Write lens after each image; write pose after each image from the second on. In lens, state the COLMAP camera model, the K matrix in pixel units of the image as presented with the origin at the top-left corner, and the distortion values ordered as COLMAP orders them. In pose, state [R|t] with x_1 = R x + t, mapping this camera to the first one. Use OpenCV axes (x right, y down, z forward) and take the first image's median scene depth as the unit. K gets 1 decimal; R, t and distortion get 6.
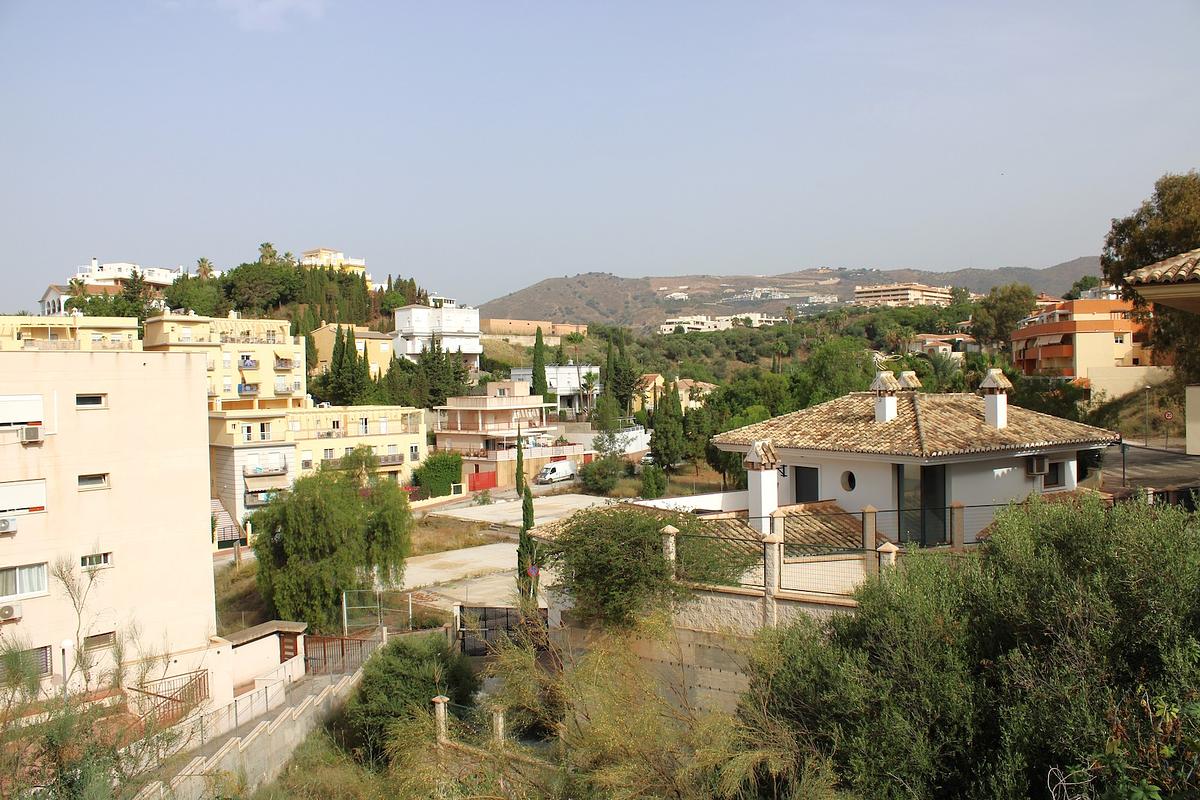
lens RADIAL K [[1087.4, 0, 590.4], [0, 1087.4, 396.2], [0, 0, 1]] dist [-0.016966, 0.000000]
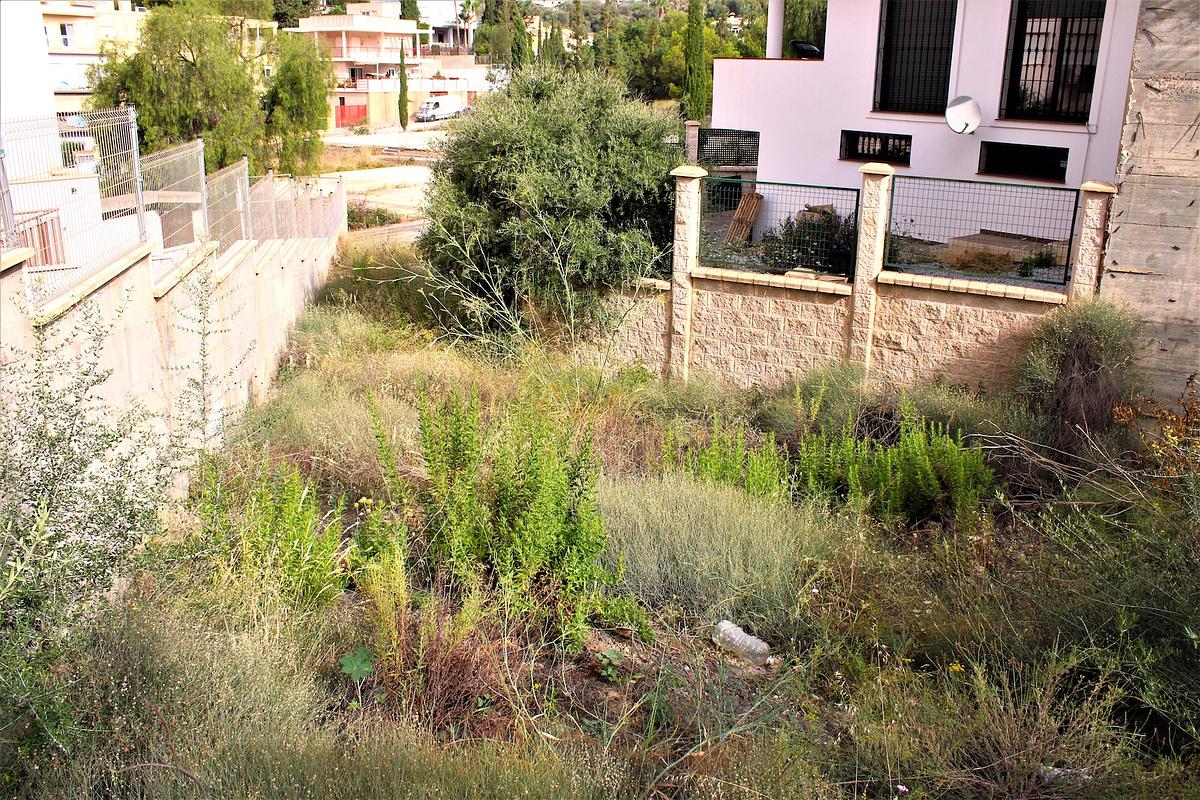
lens RADIAL K [[1008.3, 0, 610.6], [0, 1008.3, 397.3], [0, 0, 1]] dist [-0.083802, 0.075461]
pose [[0.975712, -0.019217, 0.218214, -0.074582], [-0.039899, 0.963891, 0.263290, 0.075584], [-0.215394, -0.265601, 0.939713, 0.174886]]
